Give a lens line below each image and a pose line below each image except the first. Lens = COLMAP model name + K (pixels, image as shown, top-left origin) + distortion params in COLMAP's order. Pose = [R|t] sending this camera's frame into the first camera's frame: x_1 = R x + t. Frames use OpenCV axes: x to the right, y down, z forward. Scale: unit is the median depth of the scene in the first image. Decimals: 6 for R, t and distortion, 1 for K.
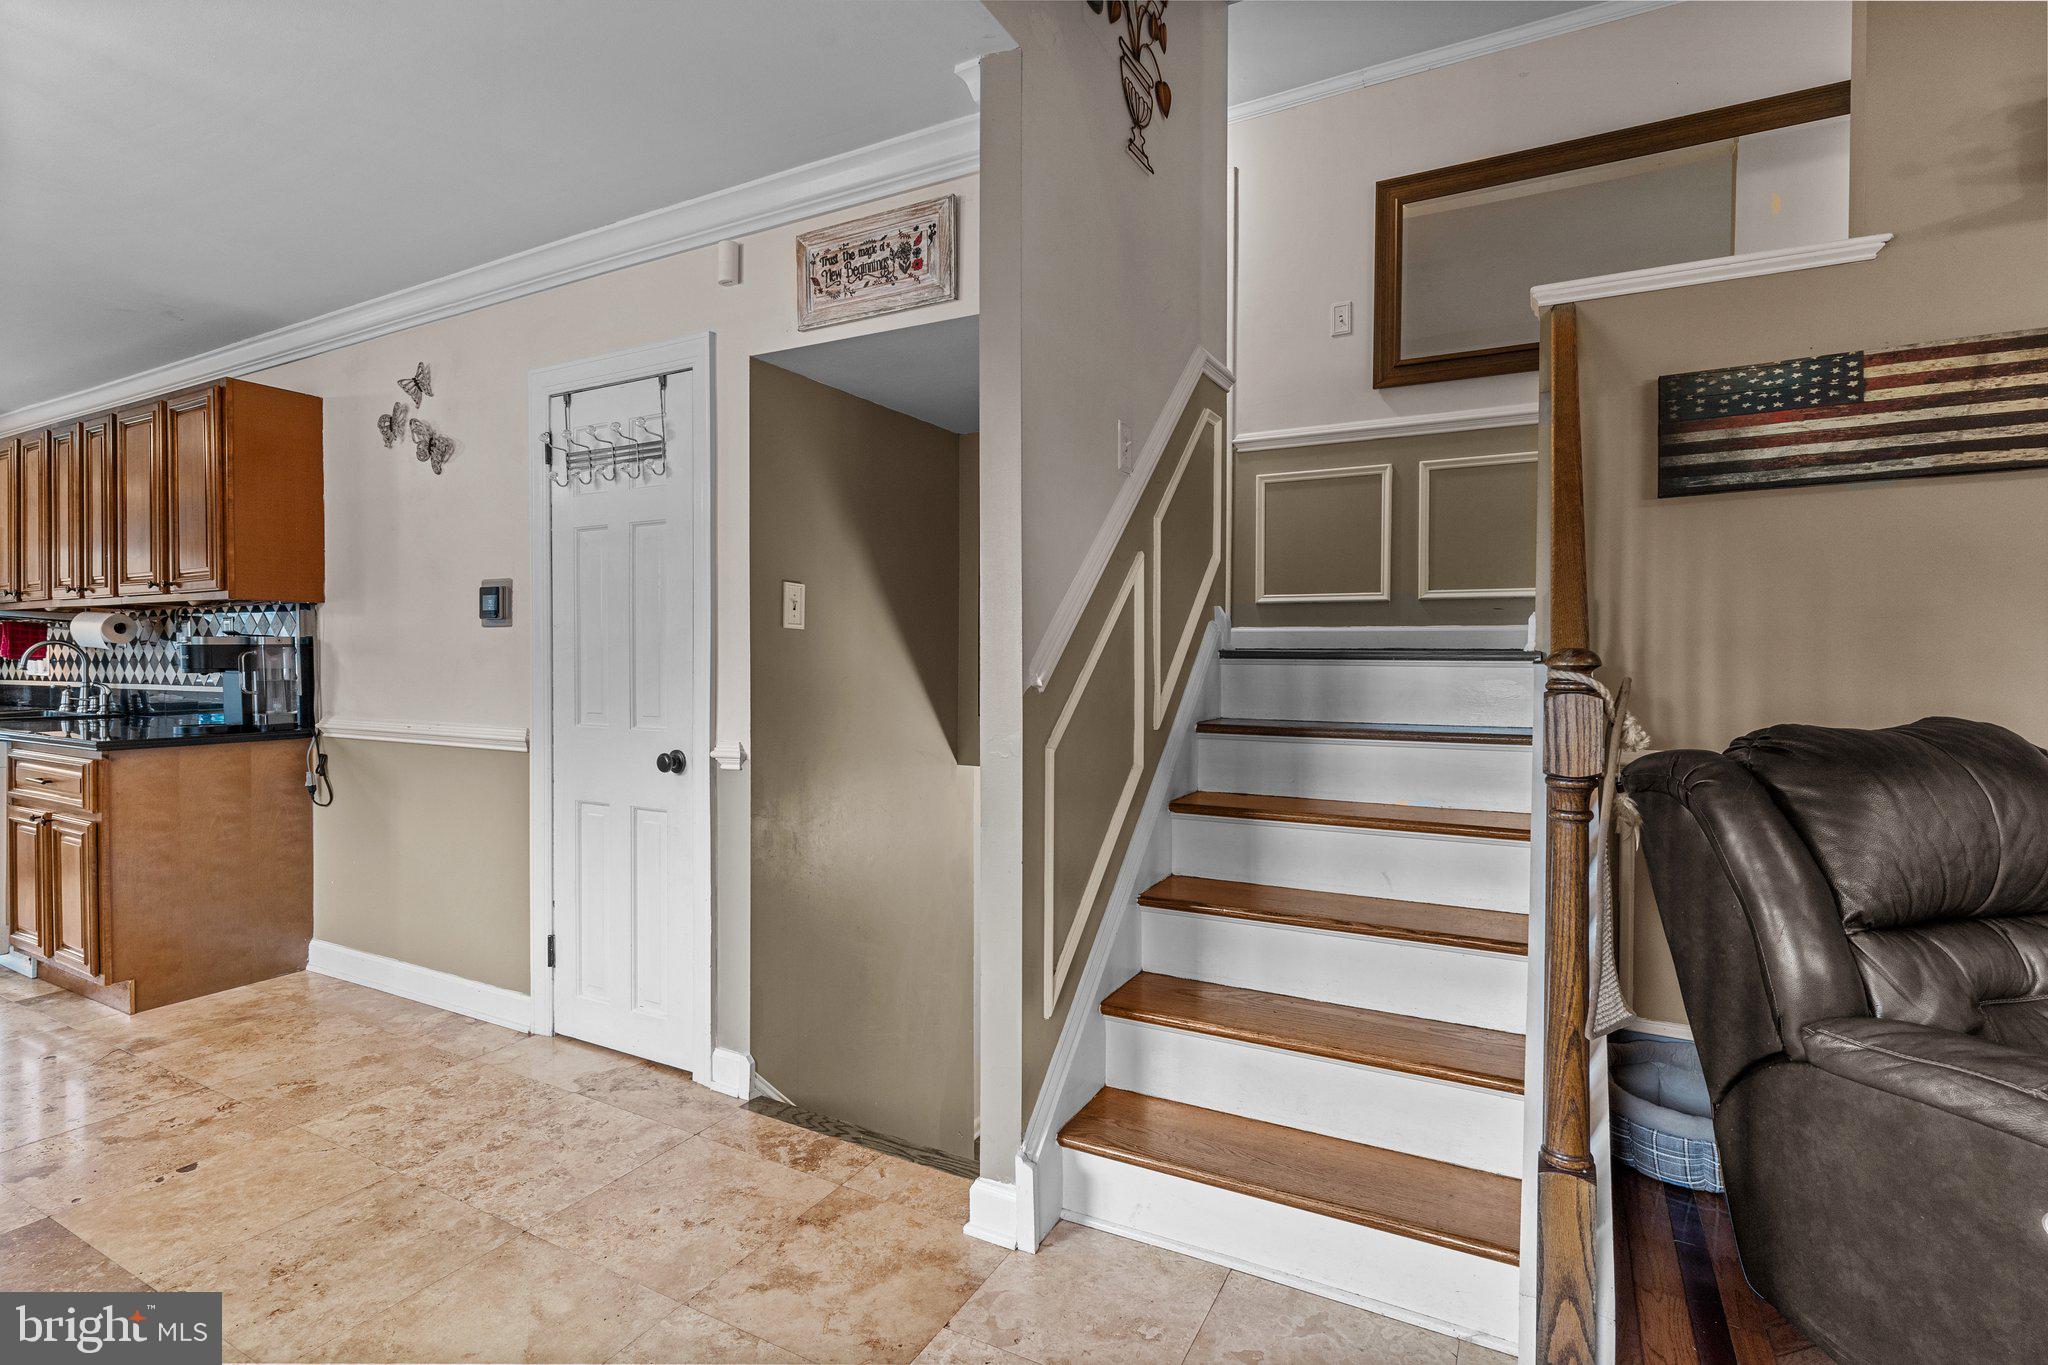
lens RADIAL K [[978.6, 0, 1025.7], [0, 978.6, 674.9], [0, 0, 1]] dist [0.002882, 0.000140]
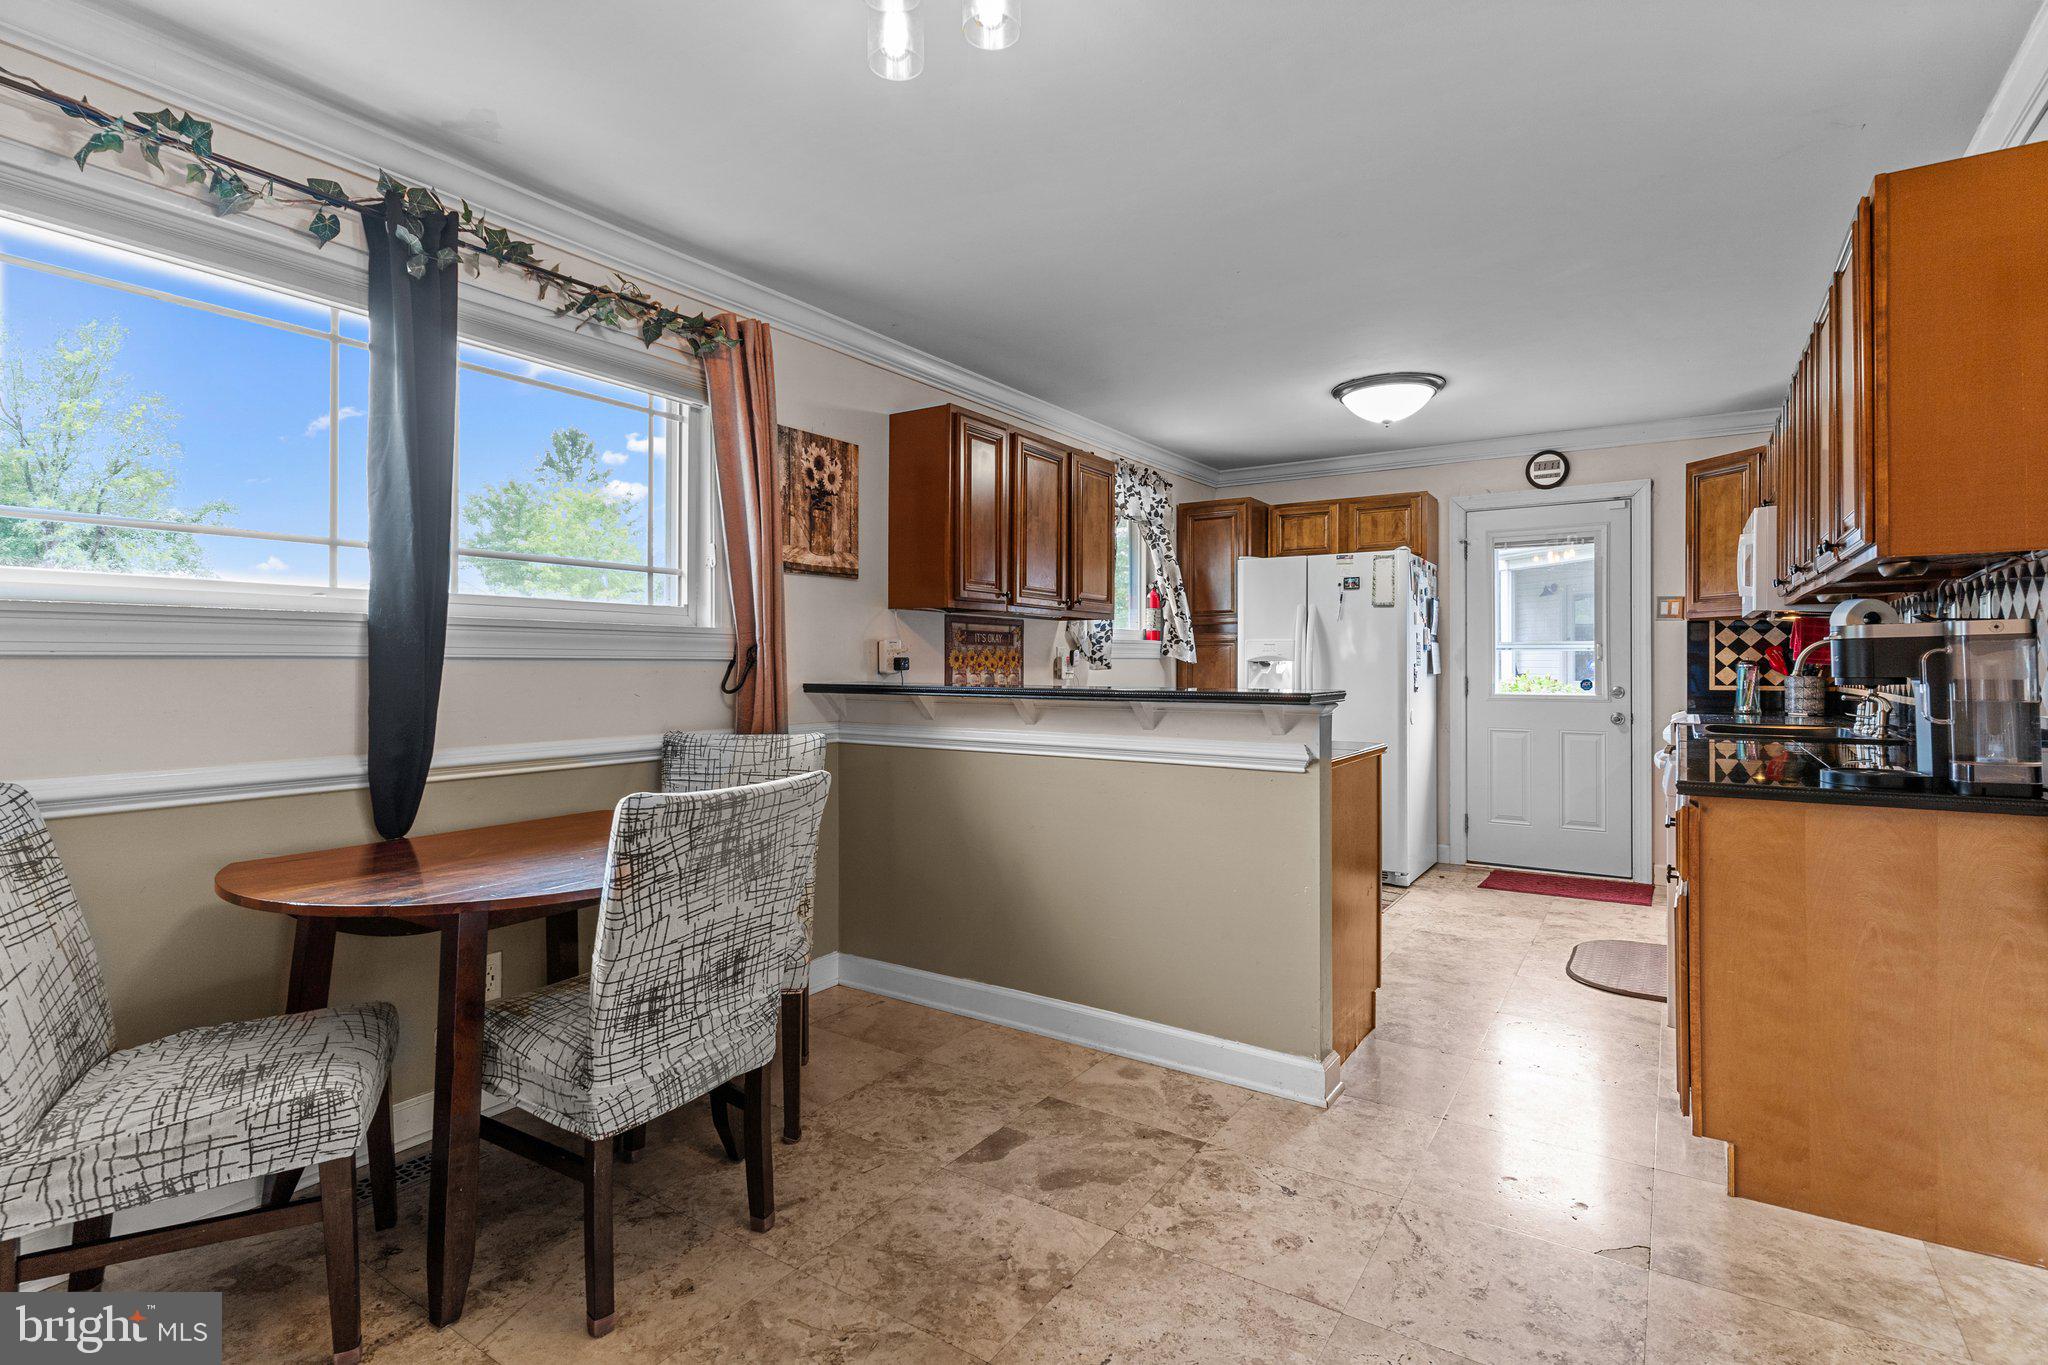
lens RADIAL K [[984.8, 0, 1021.6], [0, 984.8, 657.2], [0, 0, 1]] dist [0.000583, 0.000040]
pose [[-0.093309, -0.007075, -0.995612, -0.256967], [-0.017348, 0.999835, -0.005480, -0.009414], [0.995486, 0.016760, -0.093416, 0.752617]]
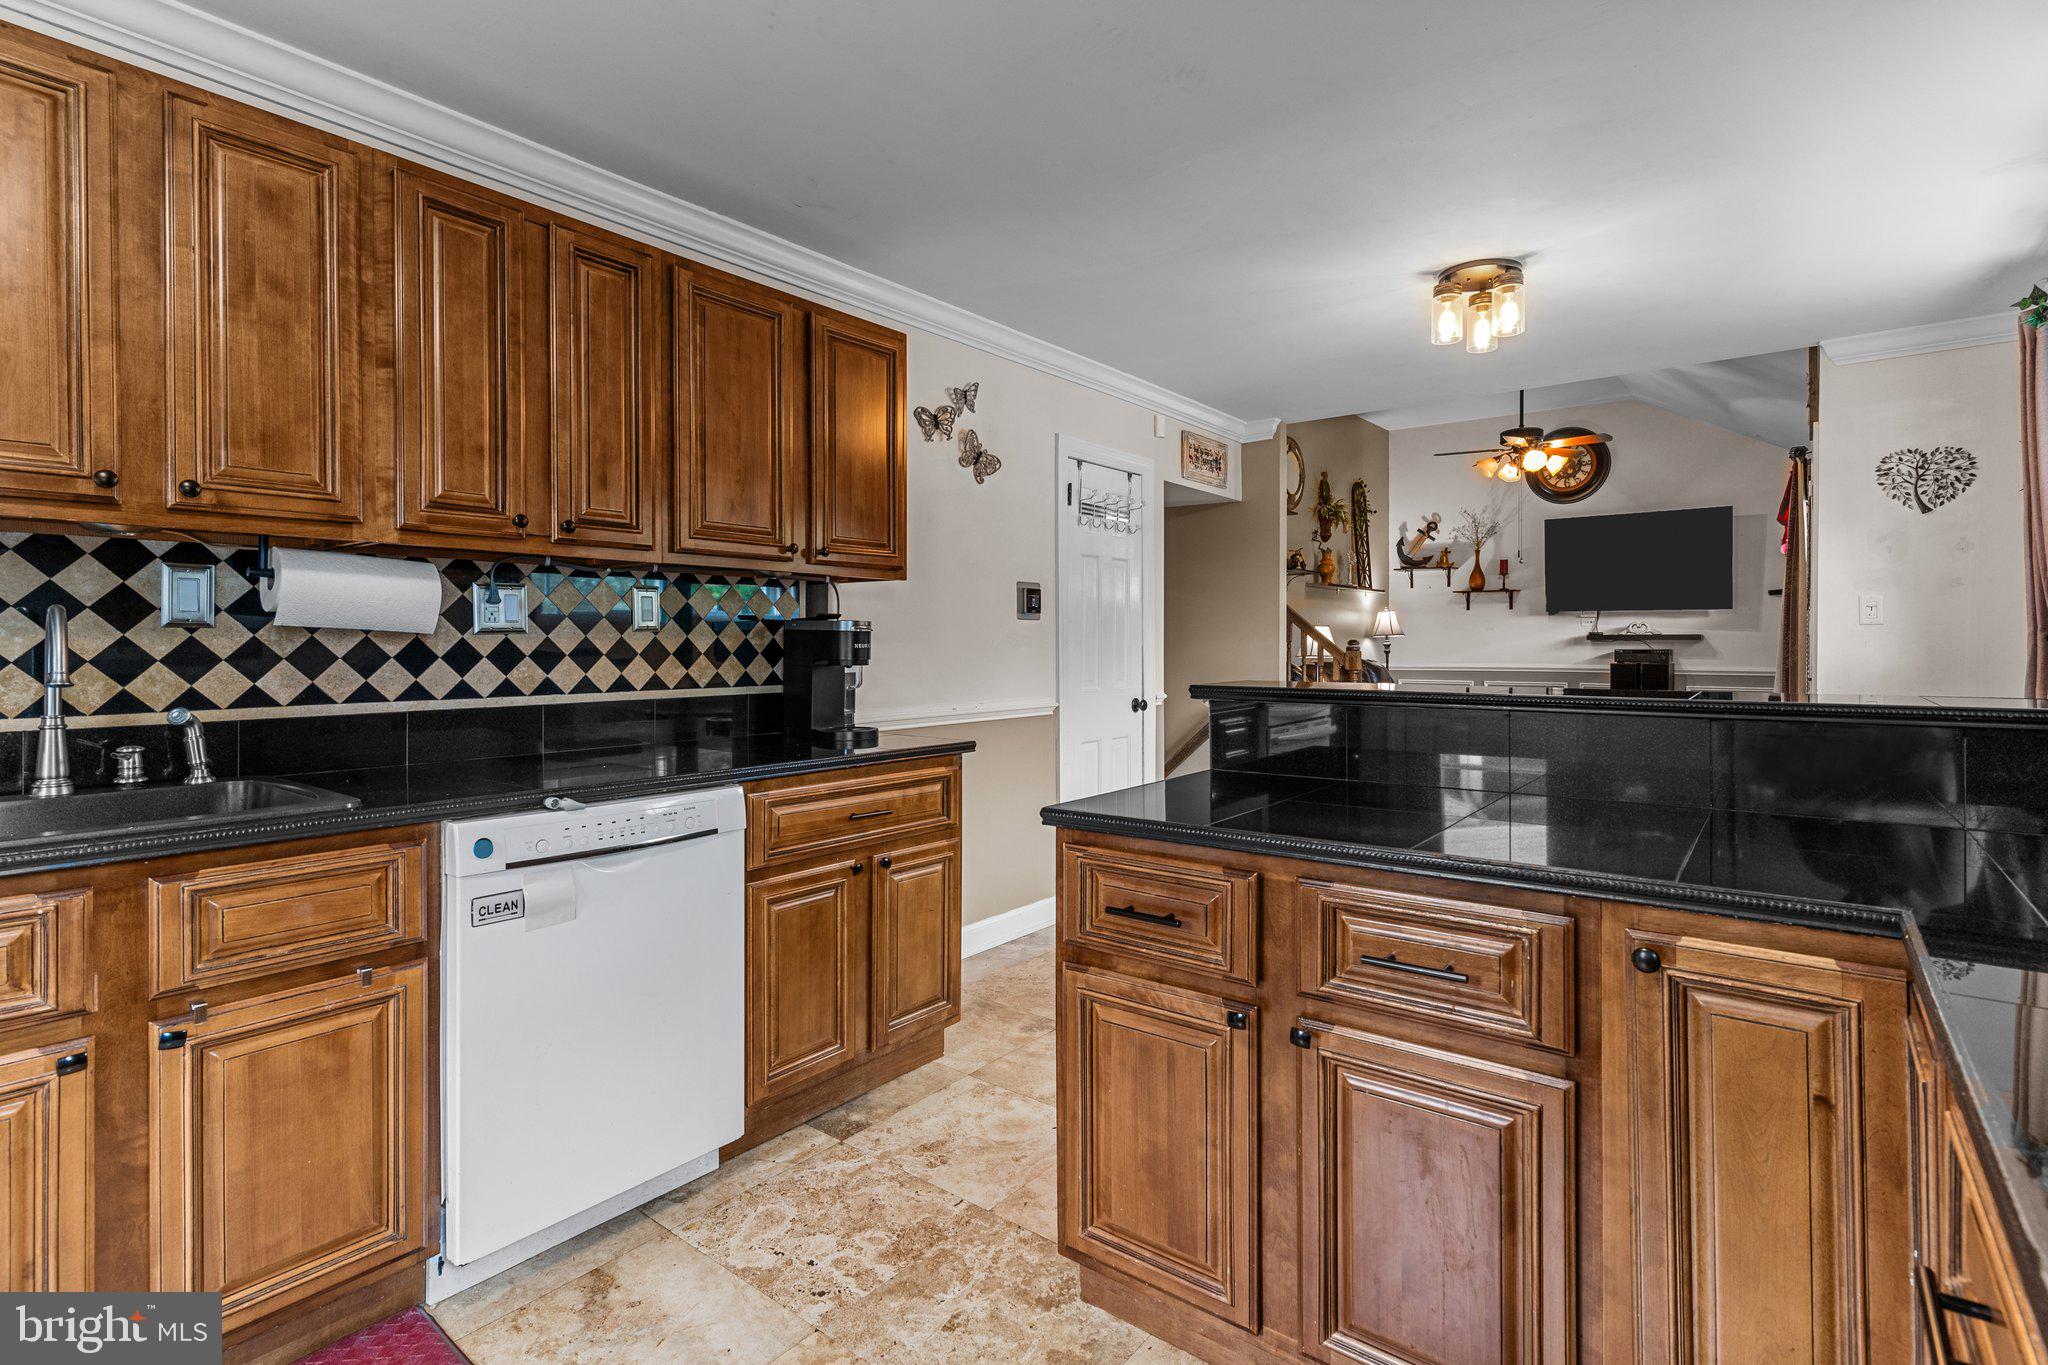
lens RADIAL K [[981.4, 0, 1024.7], [0, 981.4, 648.8], [0, 0, 1]] dist [0.001340, 0.000236]
pose [[0.166999, -0.009956, 0.985907, -2.286552], [0.018166, 0.999810, 0.007020, -0.025081], [-0.985790, 0.016737, 0.167148, 1.010458]]
